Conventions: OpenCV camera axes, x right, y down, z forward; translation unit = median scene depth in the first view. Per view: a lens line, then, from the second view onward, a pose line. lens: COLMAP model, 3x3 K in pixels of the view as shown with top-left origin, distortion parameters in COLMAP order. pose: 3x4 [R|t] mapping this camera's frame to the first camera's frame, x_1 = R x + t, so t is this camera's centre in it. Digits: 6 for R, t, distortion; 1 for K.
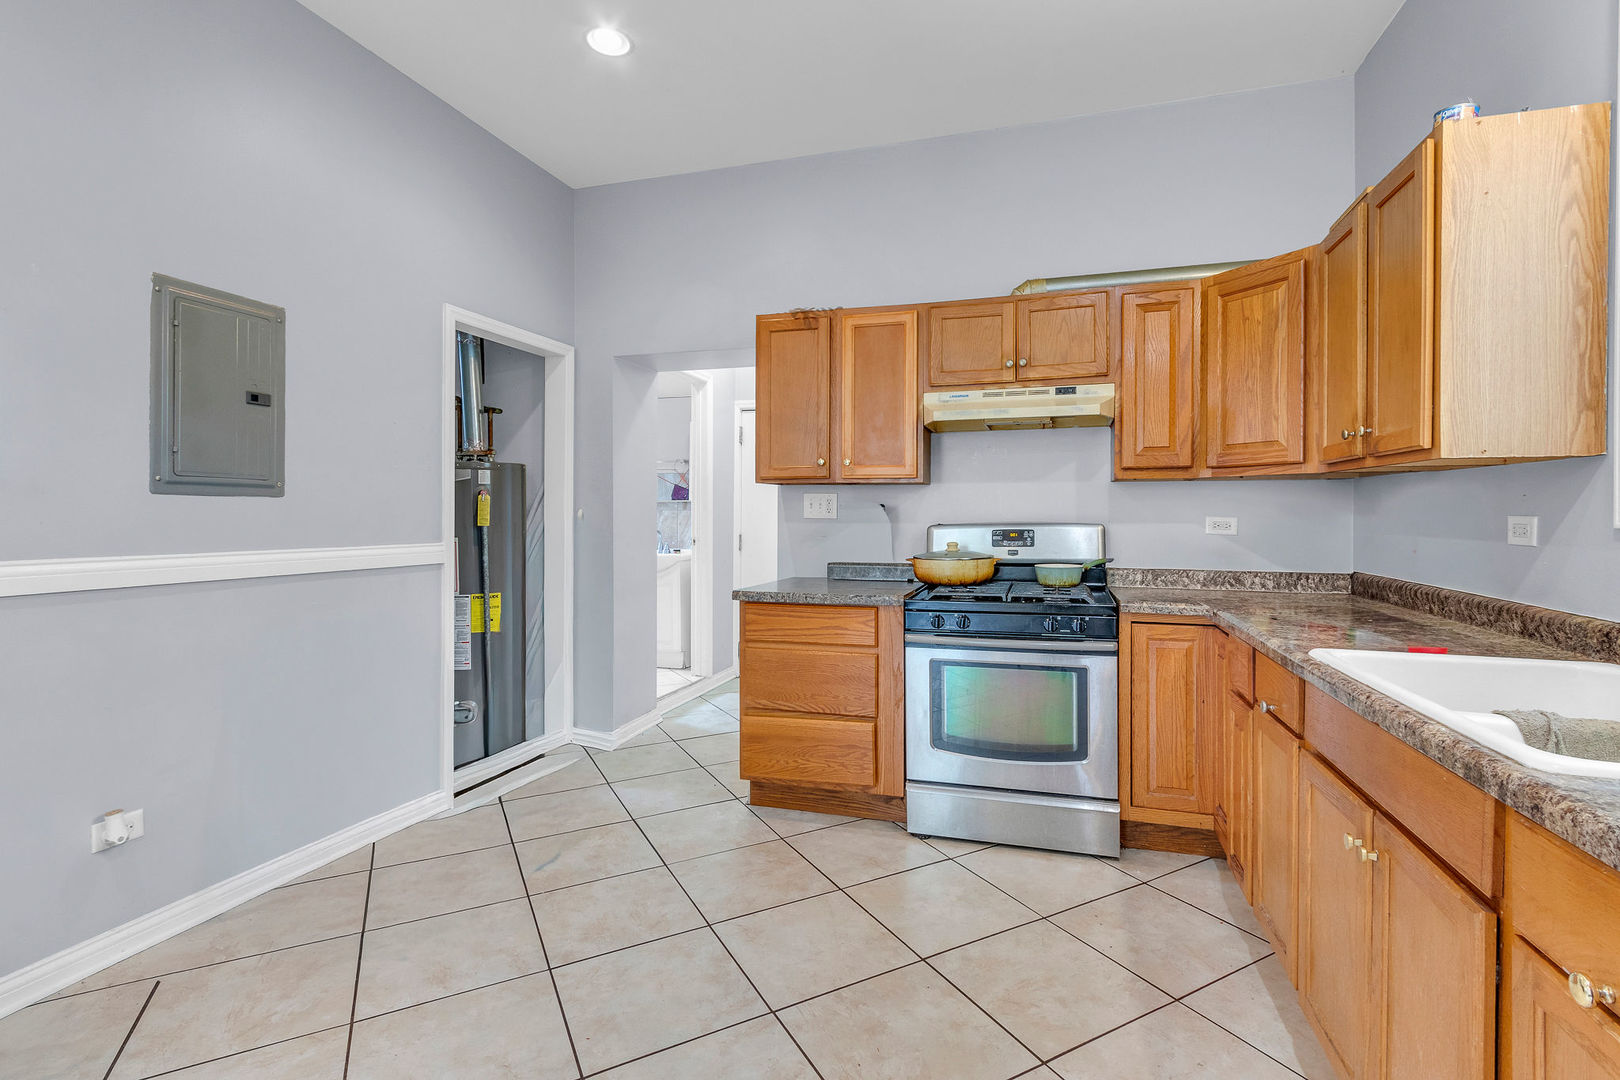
lens RADIAL K [[715.3, 0, 799.6], [0, 715.3, 530.0], [0, 0, 1]] dist [-0.040660, -0.000027]
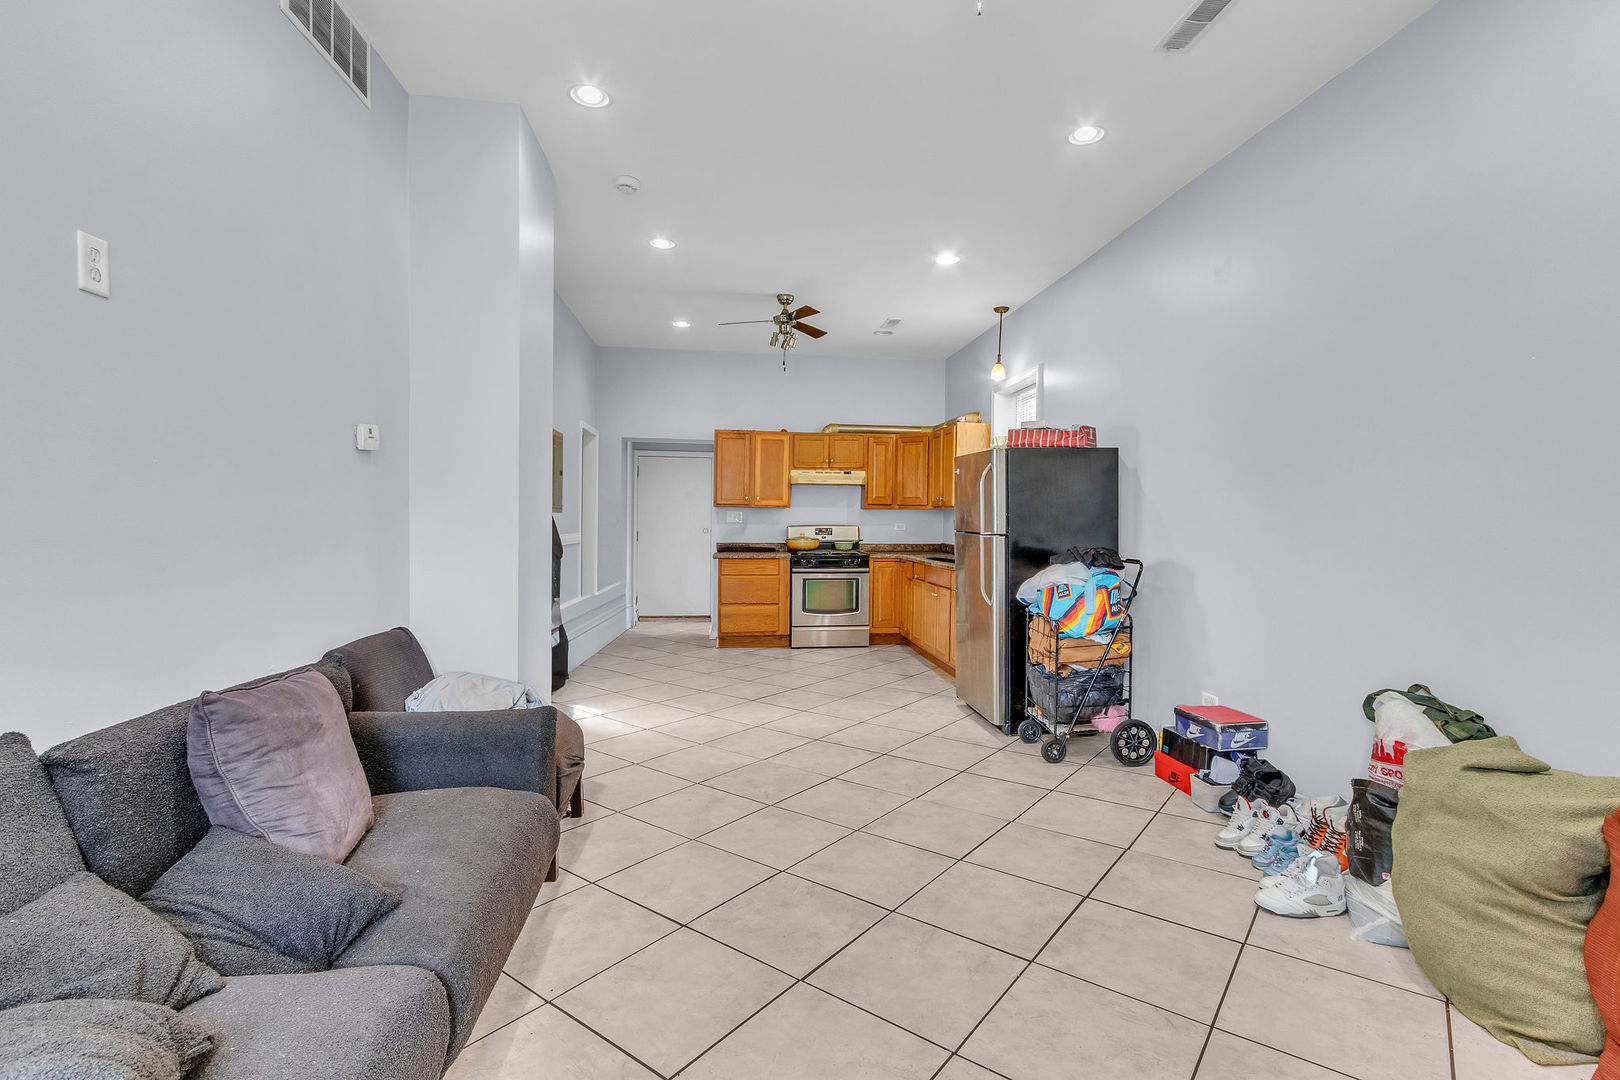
lens RADIAL K [[756.3, 0, 810.0], [0, 756.3, 540.0], [0, 0, 1]] dist [0.000355, 0.000026]
pose [[0.910834, -0.002097, 0.412767, -0.855939], [-0.001221, 0.999969, 0.007774, 0.021540], [-0.412771, -0.007585, 0.910803, -1.394672]]
